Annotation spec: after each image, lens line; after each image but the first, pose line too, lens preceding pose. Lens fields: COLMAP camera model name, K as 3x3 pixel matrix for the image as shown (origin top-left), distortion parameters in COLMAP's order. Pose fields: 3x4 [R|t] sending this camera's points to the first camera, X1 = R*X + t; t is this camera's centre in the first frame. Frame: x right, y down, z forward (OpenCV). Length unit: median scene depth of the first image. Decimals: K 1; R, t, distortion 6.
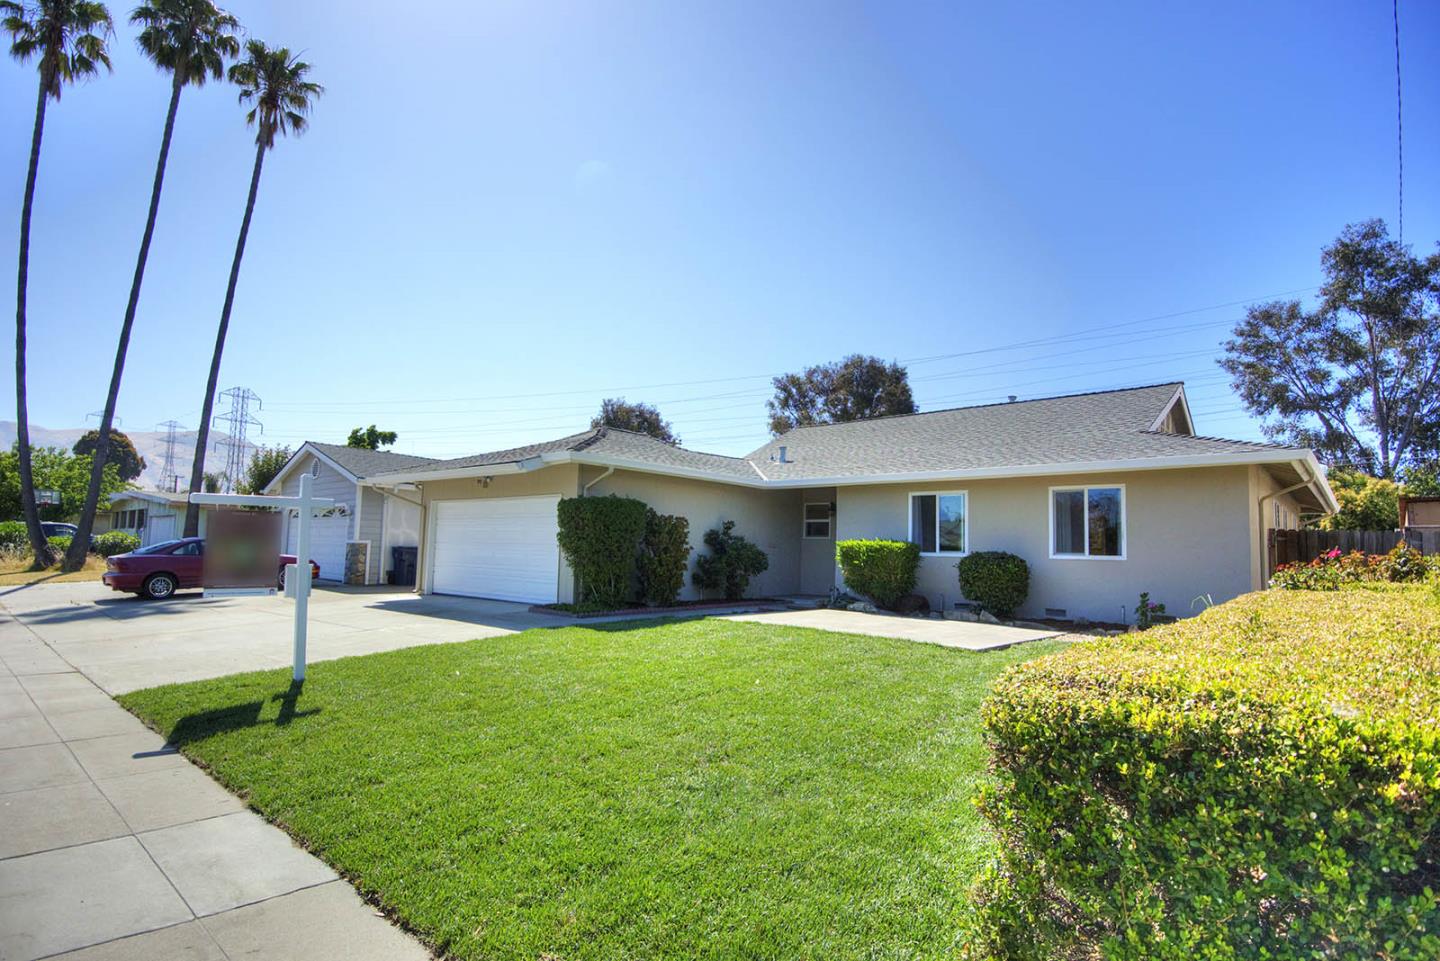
lens RADIAL K [[746.1, 0, 714.9], [0, 746.1, 490.4], [0, 0, 1]] dist [-0.004482, -0.025410]
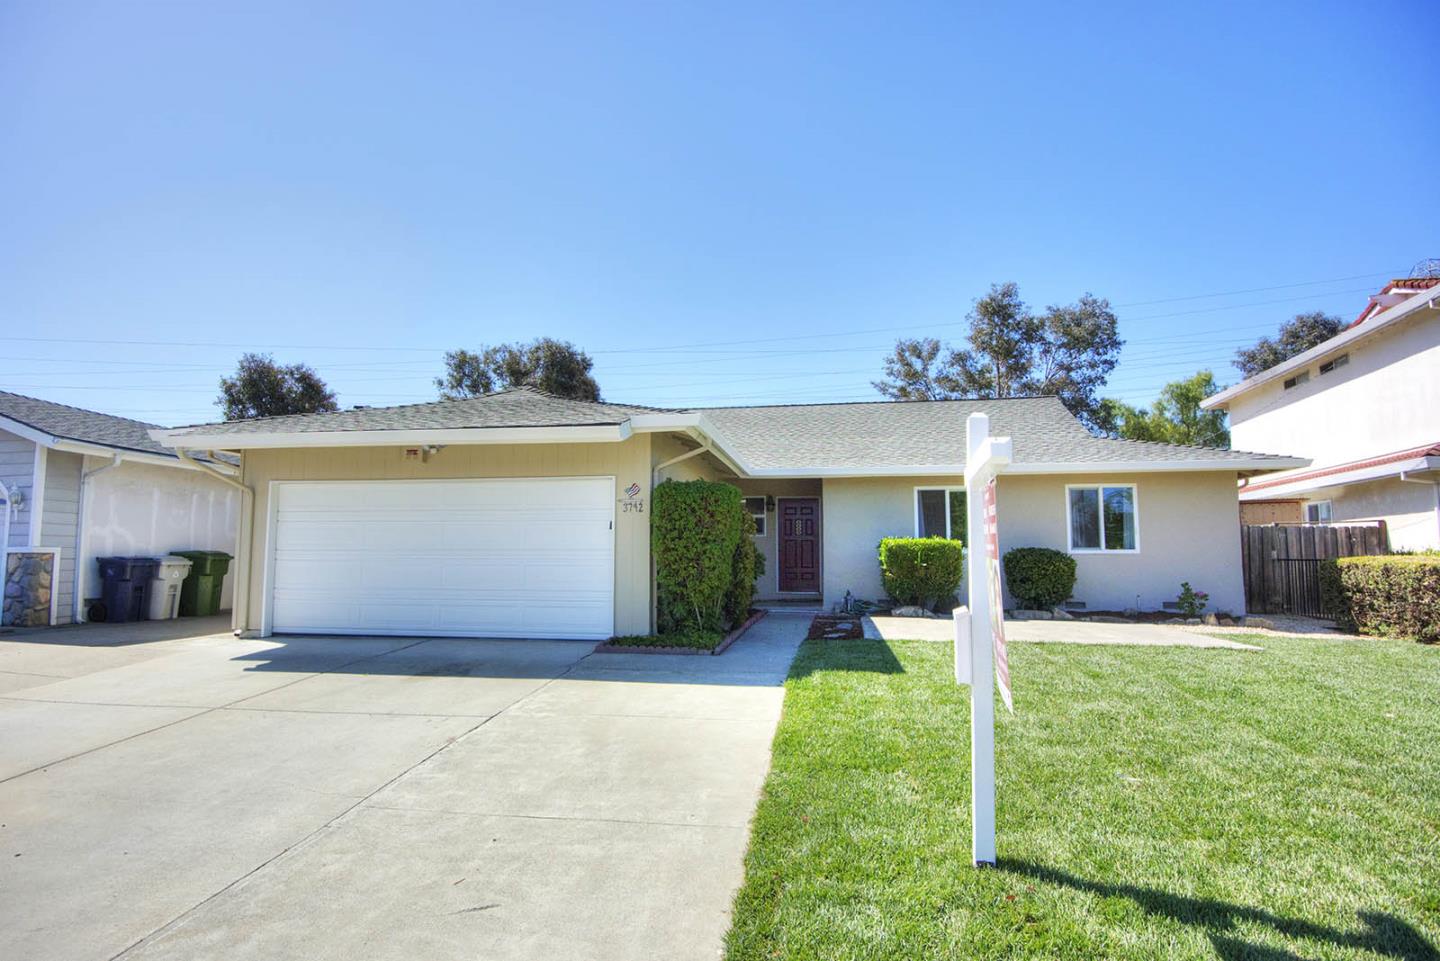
lens RADIAL K [[746.1, 0, 714.9], [0, 746.1, 490.4], [0, 0, 1]] dist [-0.004482, -0.025410]
pose [[0.841704, 0.021983, 0.539491, -0.344066], [-0.025141, 0.999683, -0.001510, 0.011503], [-0.539353, -0.012293, 0.841990, 0.256264]]
